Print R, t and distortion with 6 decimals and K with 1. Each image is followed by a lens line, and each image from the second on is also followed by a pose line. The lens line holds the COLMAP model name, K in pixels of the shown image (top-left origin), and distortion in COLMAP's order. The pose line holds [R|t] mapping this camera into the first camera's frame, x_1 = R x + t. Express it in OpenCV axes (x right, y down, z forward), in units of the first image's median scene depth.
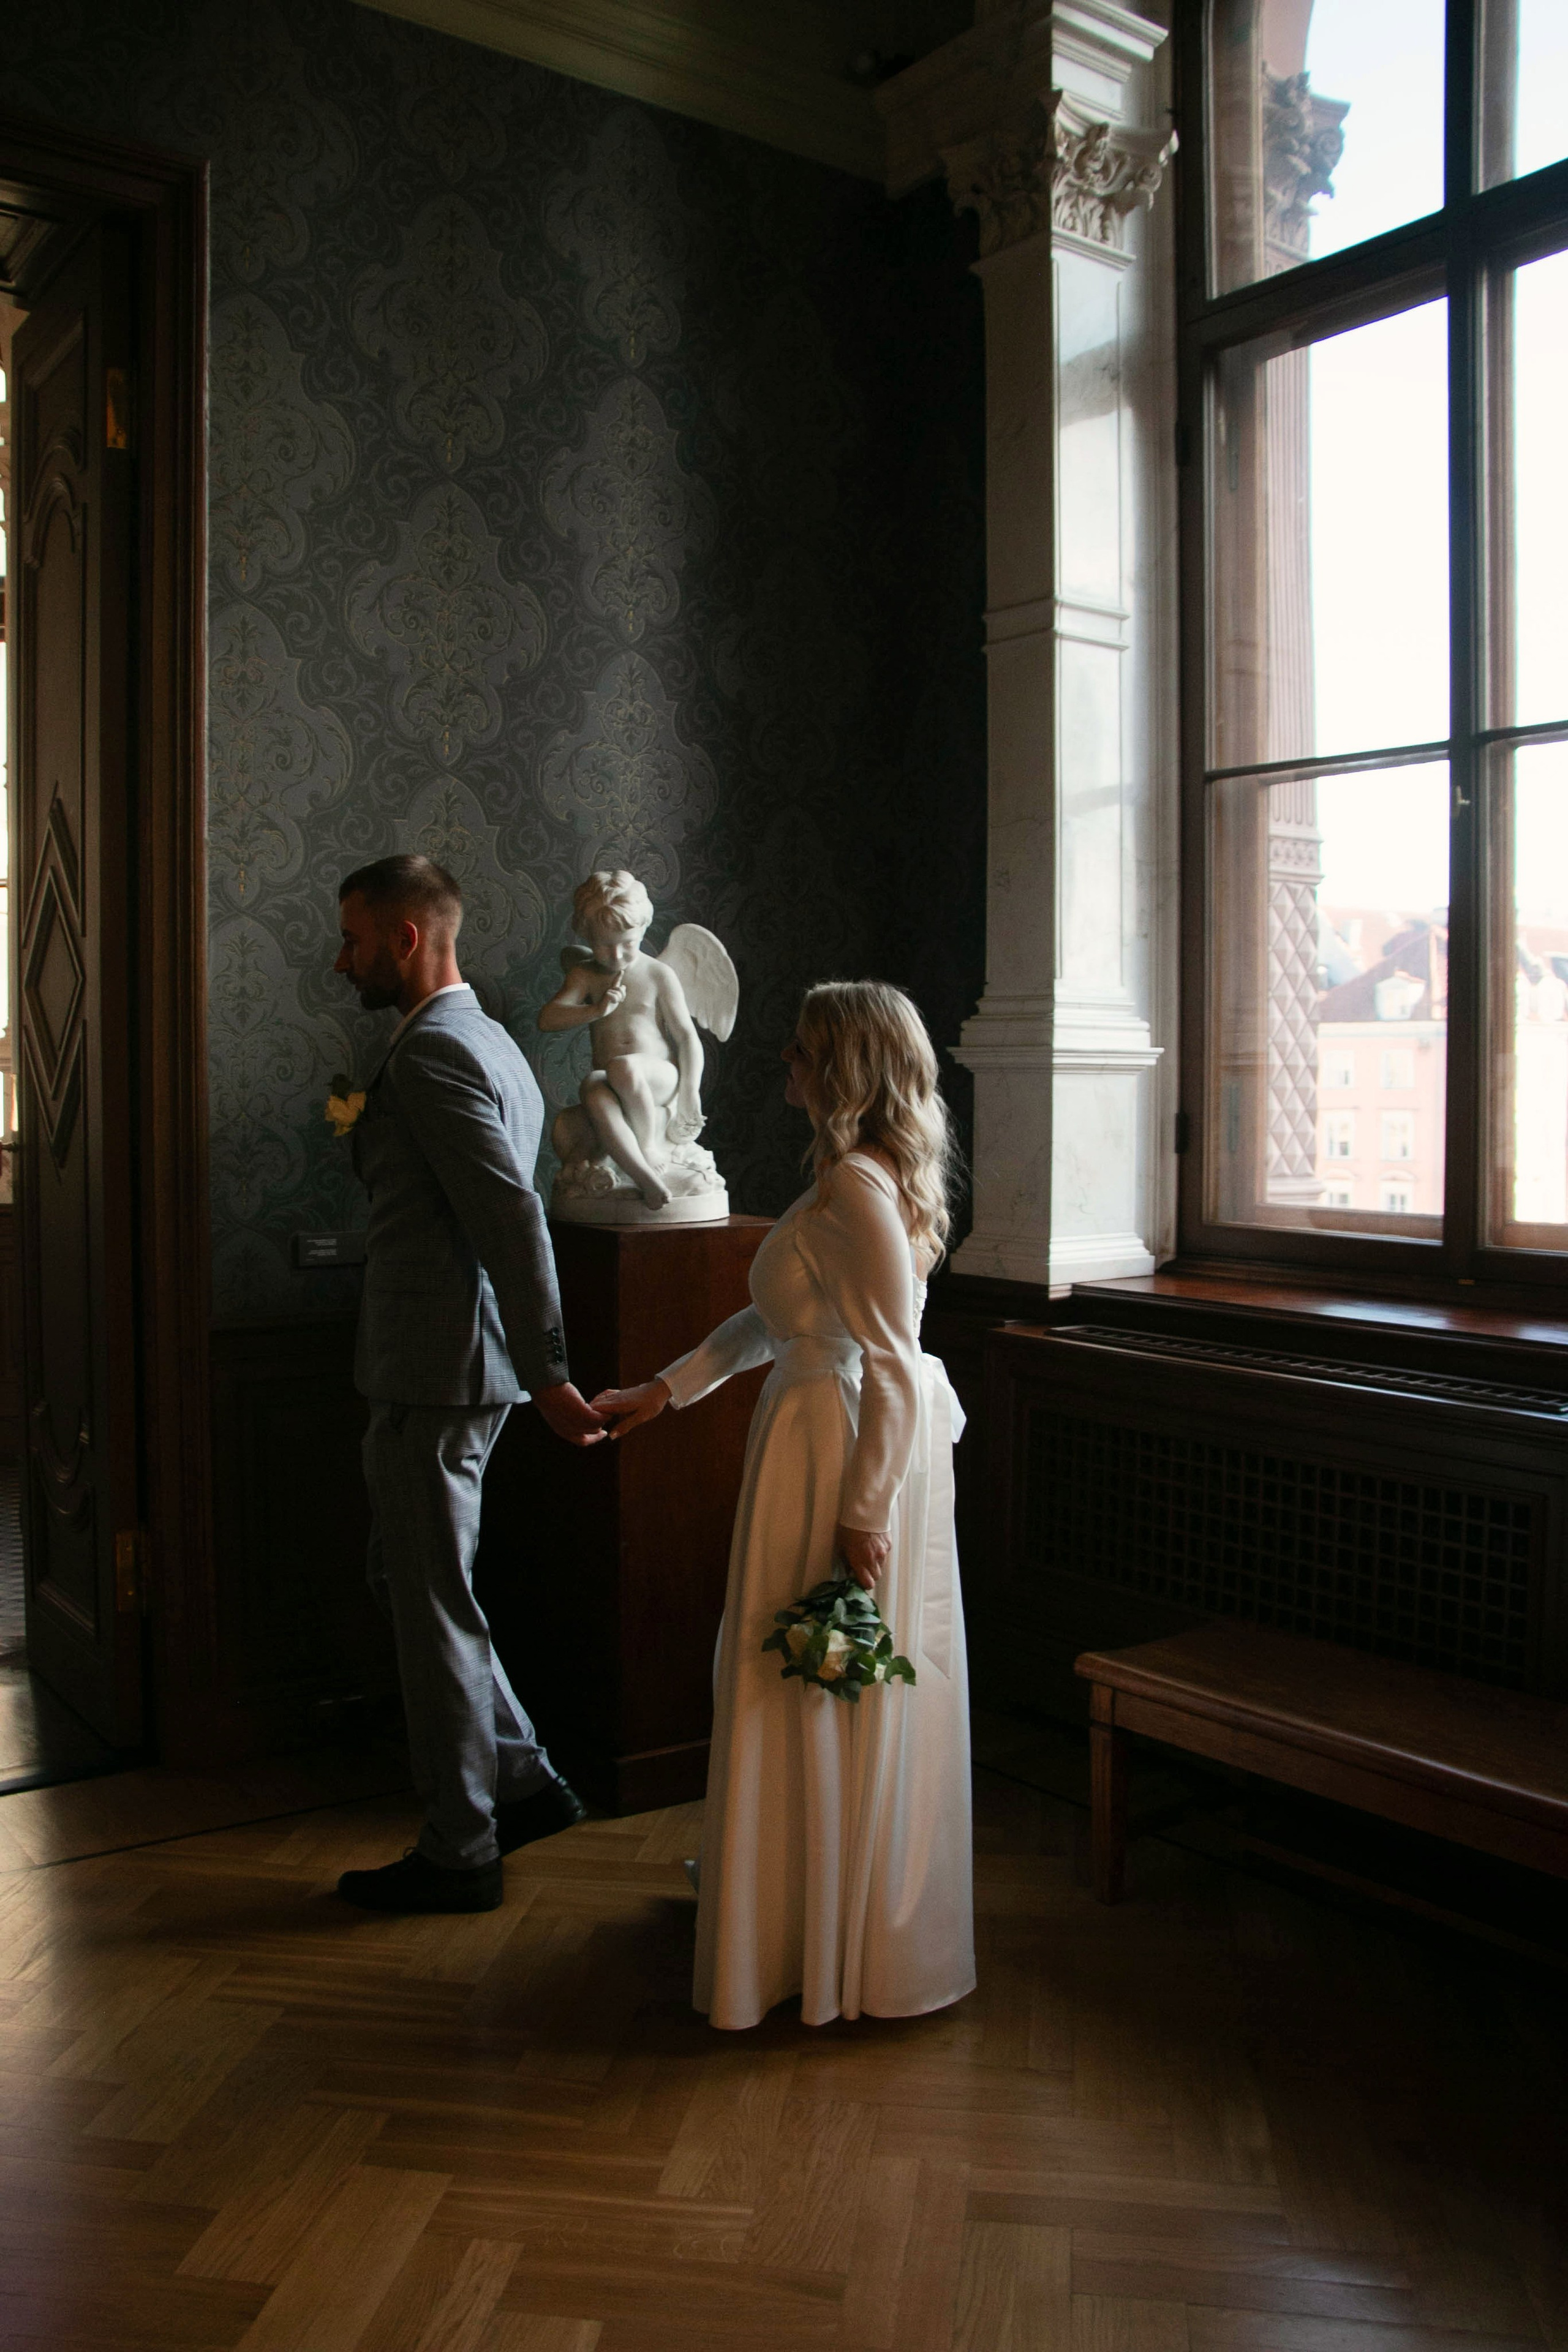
lens RADIAL K [[2001.4, 0, 780.6], [0, 2001.4, 1159.6], [0, 0, 1]] dist [-0.167420, 0.154057]
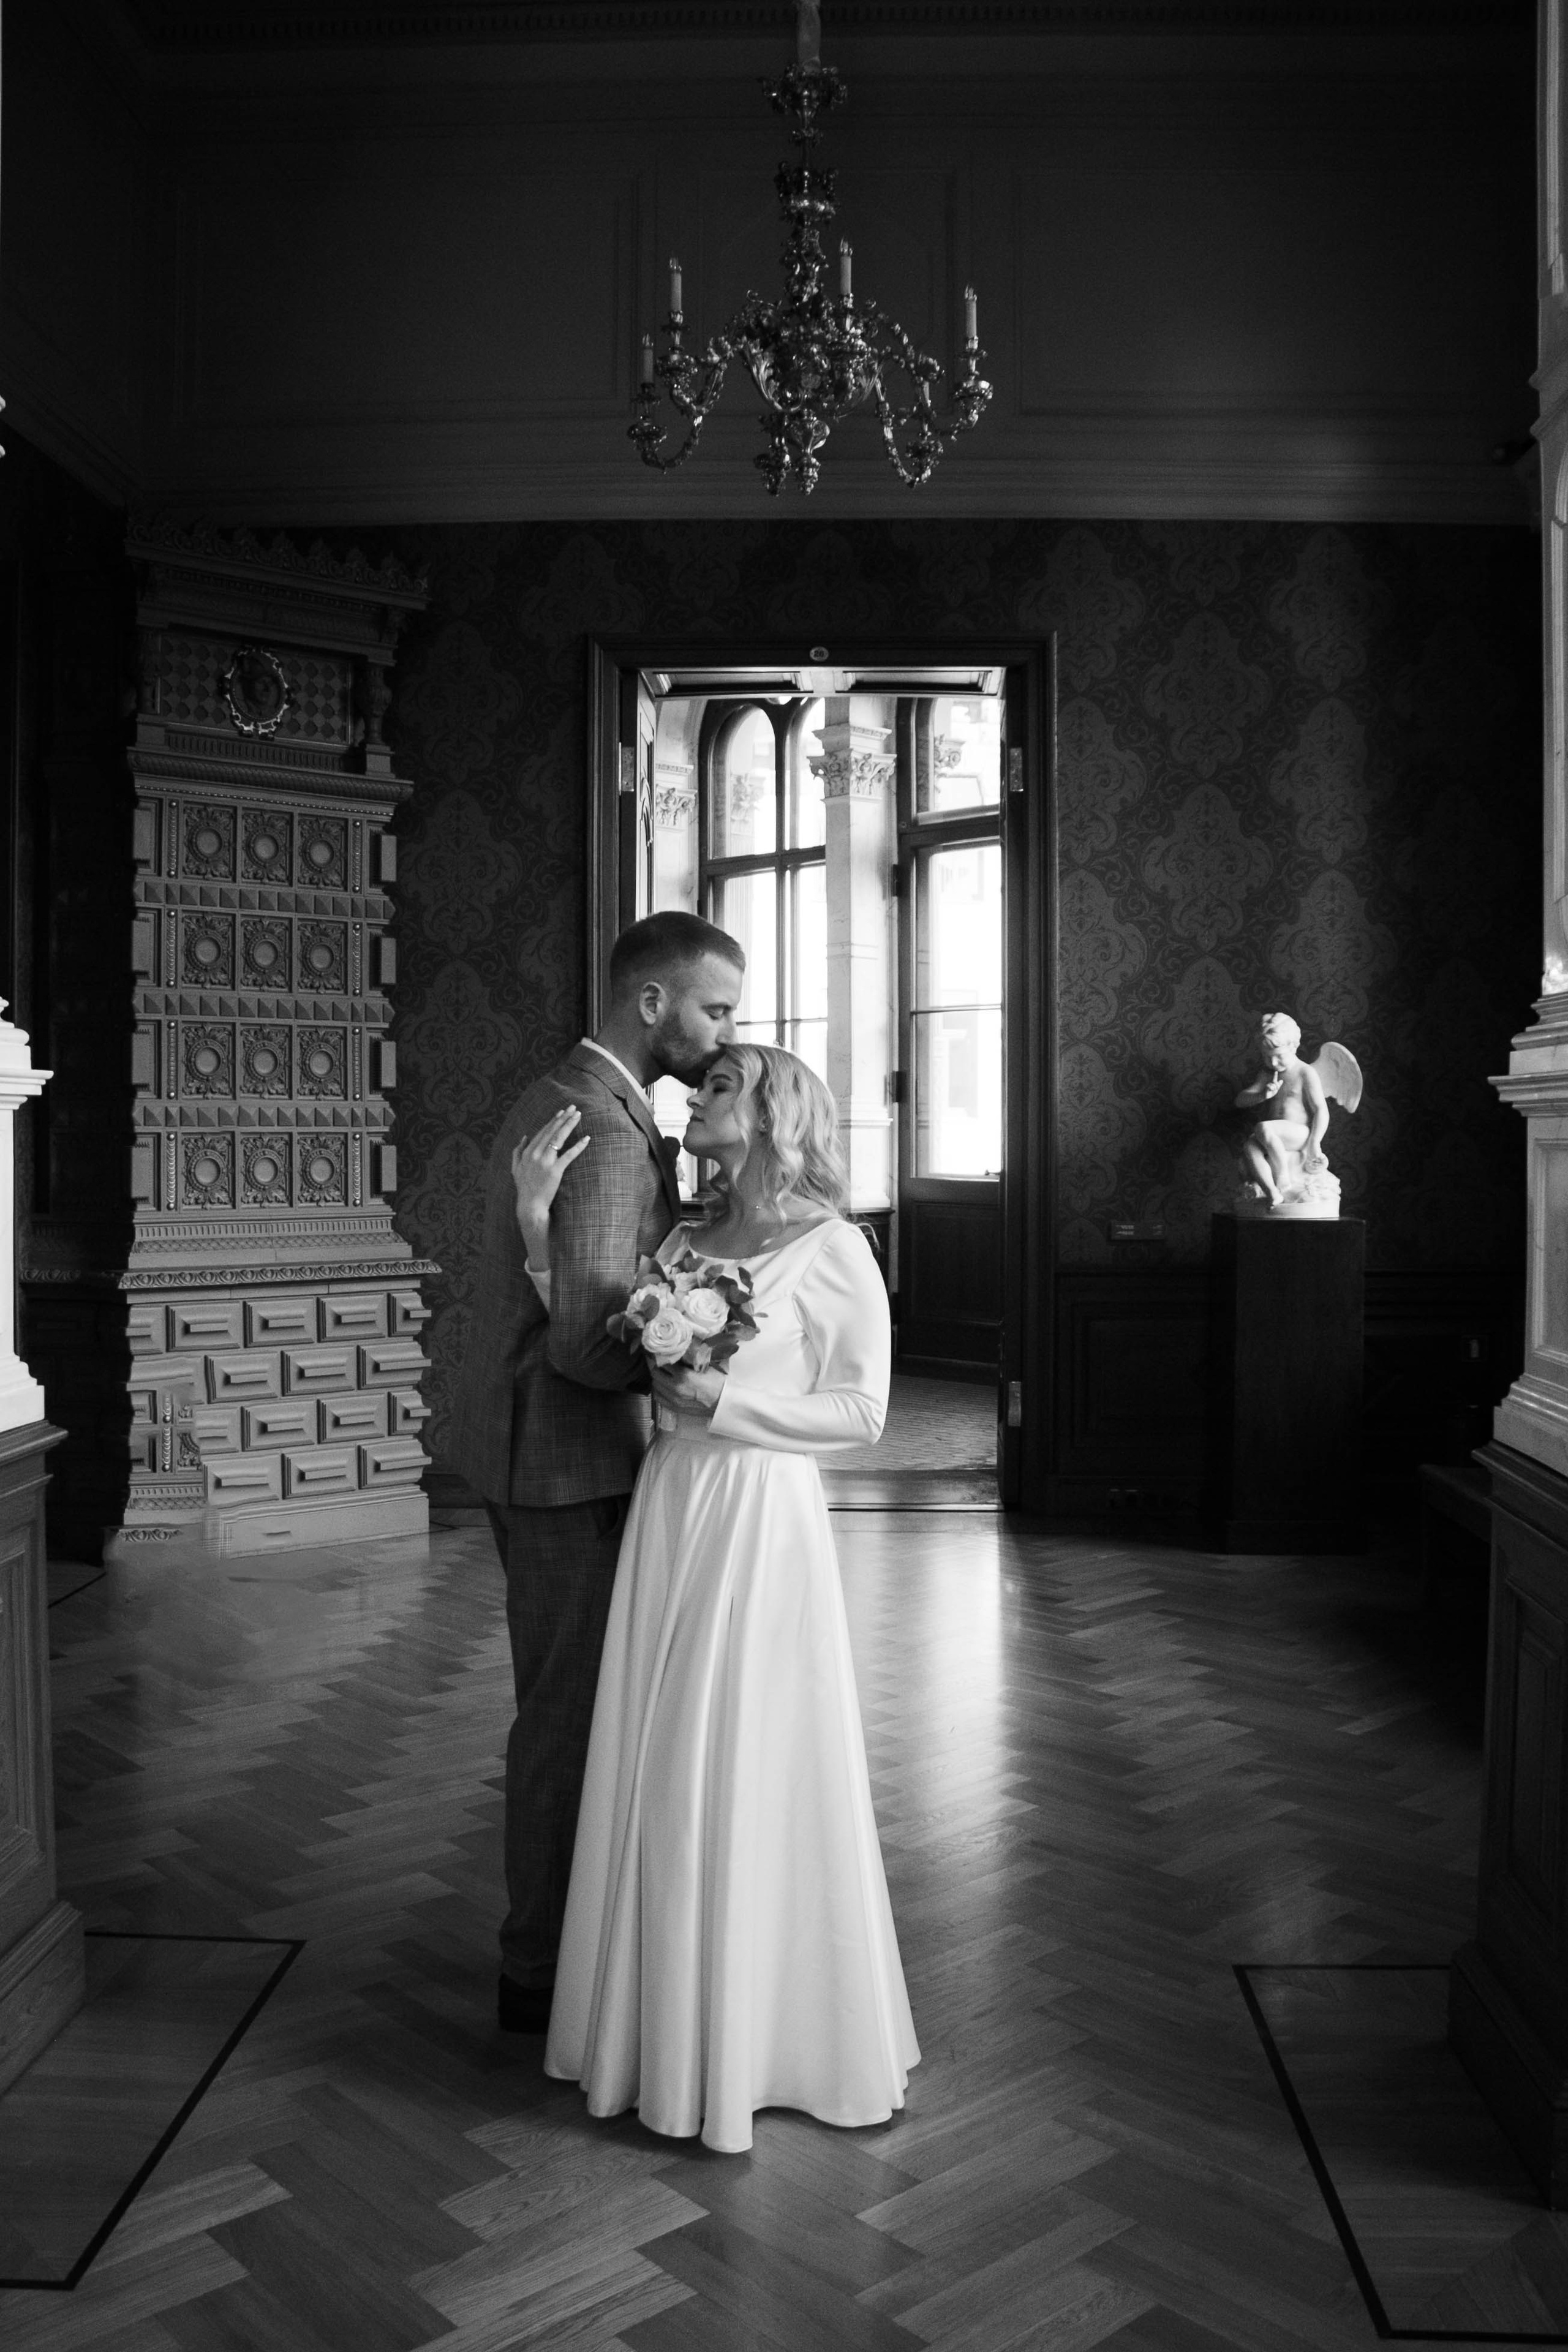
lens RADIAL K [[2056.3, 0, 778.4], [0, 2056.3, 1164.3], [0, 0, 1]] dist [-0.162112, 0.110670]
pose [[0.781097, 0.011834, -0.624297, 0.653084], [-0.029345, 0.999411, -0.017770, 0.026847], [0.623719, 0.032200, 0.780985, -0.604301]]
